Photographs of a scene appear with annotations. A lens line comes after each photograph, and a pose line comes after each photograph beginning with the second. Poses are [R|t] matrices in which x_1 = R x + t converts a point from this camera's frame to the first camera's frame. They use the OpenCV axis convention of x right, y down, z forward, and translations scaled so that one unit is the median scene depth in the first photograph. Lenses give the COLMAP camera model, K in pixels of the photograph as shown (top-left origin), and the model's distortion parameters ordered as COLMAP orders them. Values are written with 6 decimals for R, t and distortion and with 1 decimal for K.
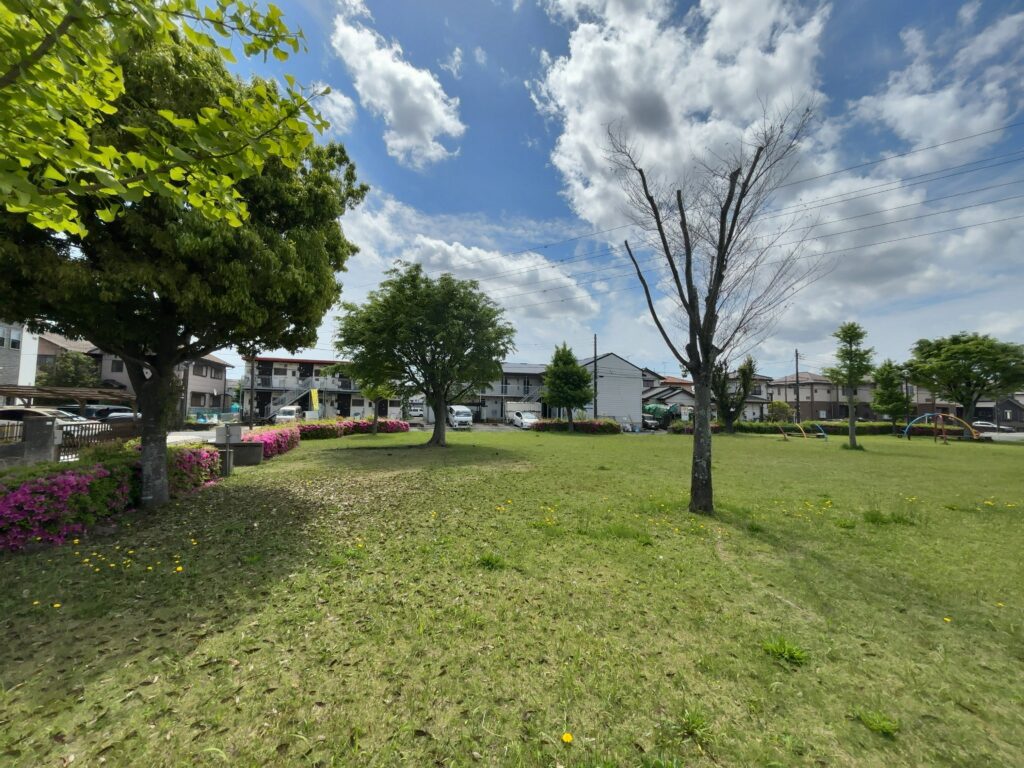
lens RADIAL K [[409.8, 0, 512.0], [0, 409.8, 384.0], [0, 0, 1]] dist [0.007185, -0.002579]
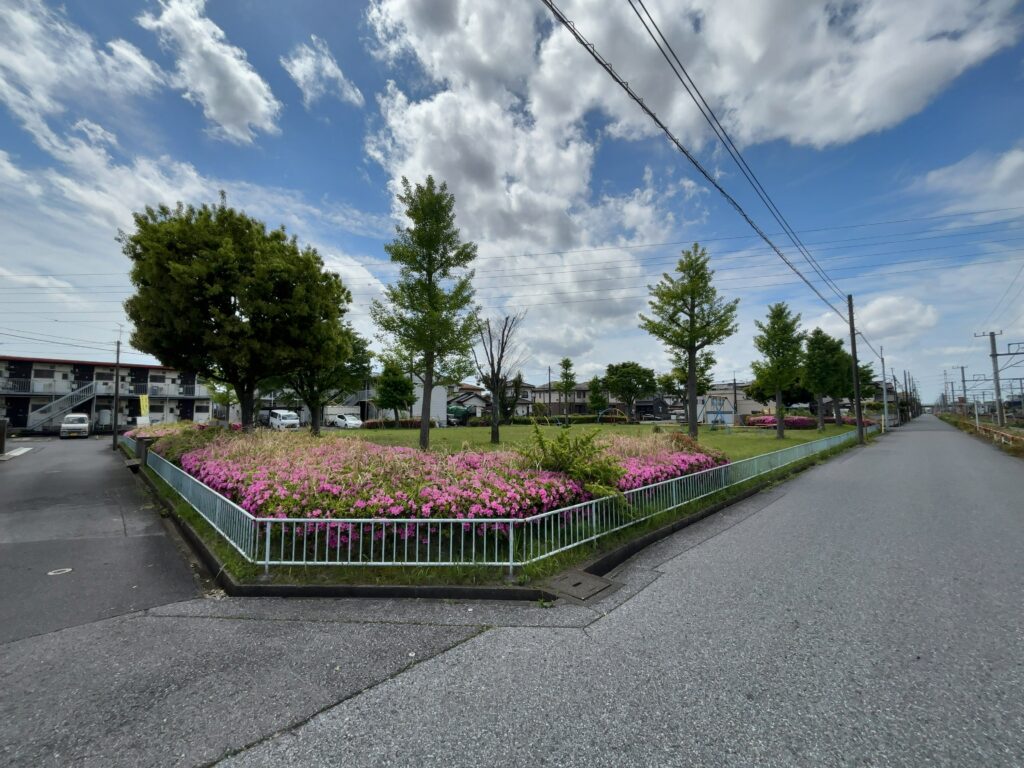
lens RADIAL K [[409.8, 0, 512.0], [0, 409.8, 384.0], [0, 0, 1]] dist [0.007185, -0.002579]
pose [[0.880035, 0.010857, 0.474785, -0.206777], [-0.006645, 0.999922, -0.010550, -0.012378], [-0.474862, 0.006129, 0.880039, -0.408053]]
